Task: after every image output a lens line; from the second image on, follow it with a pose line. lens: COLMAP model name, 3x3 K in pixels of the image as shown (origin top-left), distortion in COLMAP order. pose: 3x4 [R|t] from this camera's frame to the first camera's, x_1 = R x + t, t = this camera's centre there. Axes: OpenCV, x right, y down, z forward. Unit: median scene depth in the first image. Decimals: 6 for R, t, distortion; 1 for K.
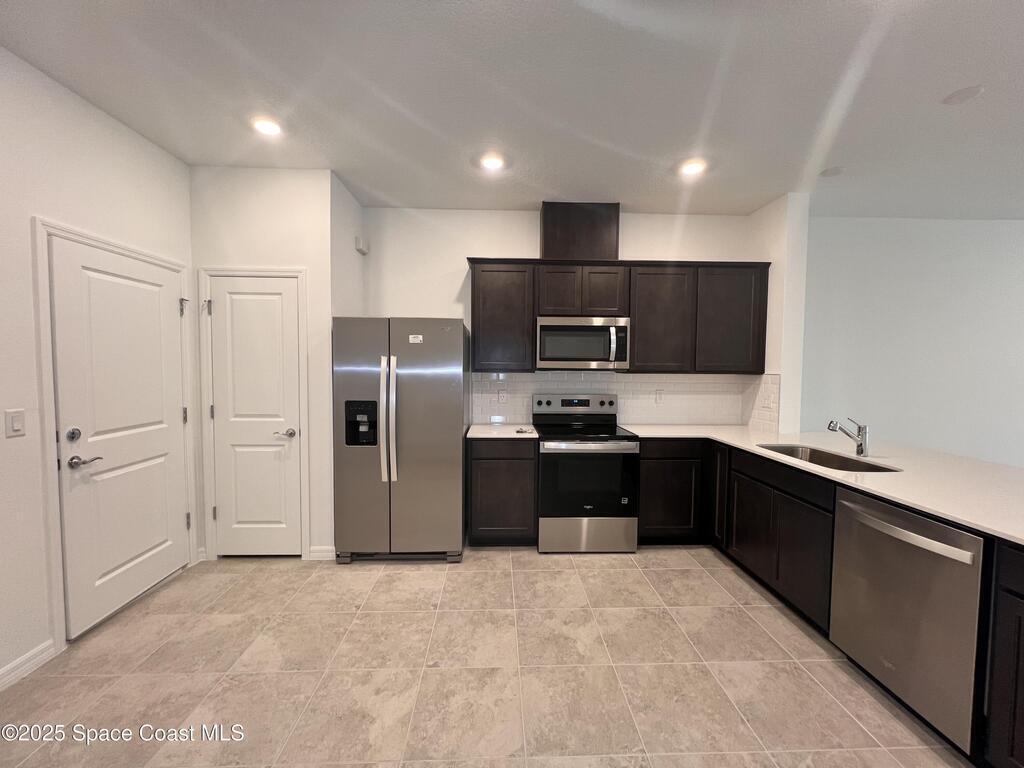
lens RADIAL K [[408.9, 0, 511.0], [0, 408.9, 384.7], [0, 0, 1]] dist [-0.000014, -0.000126]
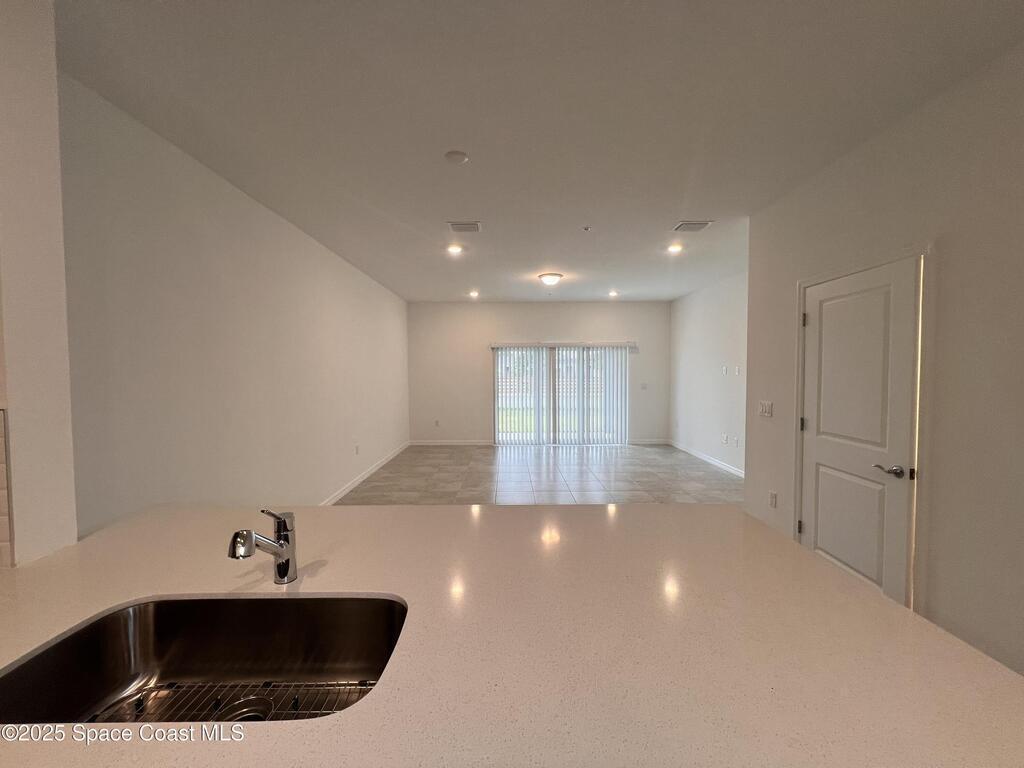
lens RADIAL K [[408.9, 0, 511.0], [0, 408.9, 384.7], [0, 0, 1]] dist [-0.000014, -0.000126]
pose [[0.034037, -0.045926, 0.998365, 0.318429], [0.048752, 0.997831, 0.044239, -0.046013], [-0.998231, 0.047167, 0.036202, 0.558507]]
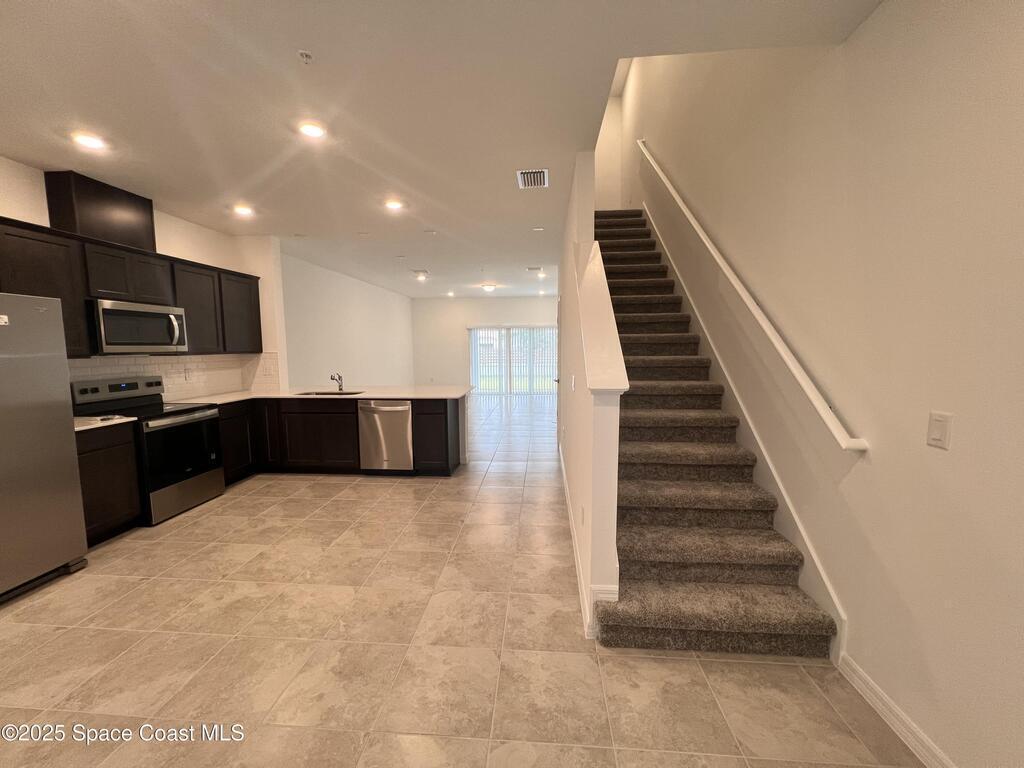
lens RADIAL K [[408.9, 0, 511.0], [0, 408.9, 384.7], [0, 0, 1]] dist [-0.000014, -0.000126]
pose [[0.113619, -0.104808, 0.987981, -0.834226], [0.055071, 0.993556, 0.099066, -0.009457], [-0.991997, 0.043154, 0.118659, -0.070418]]
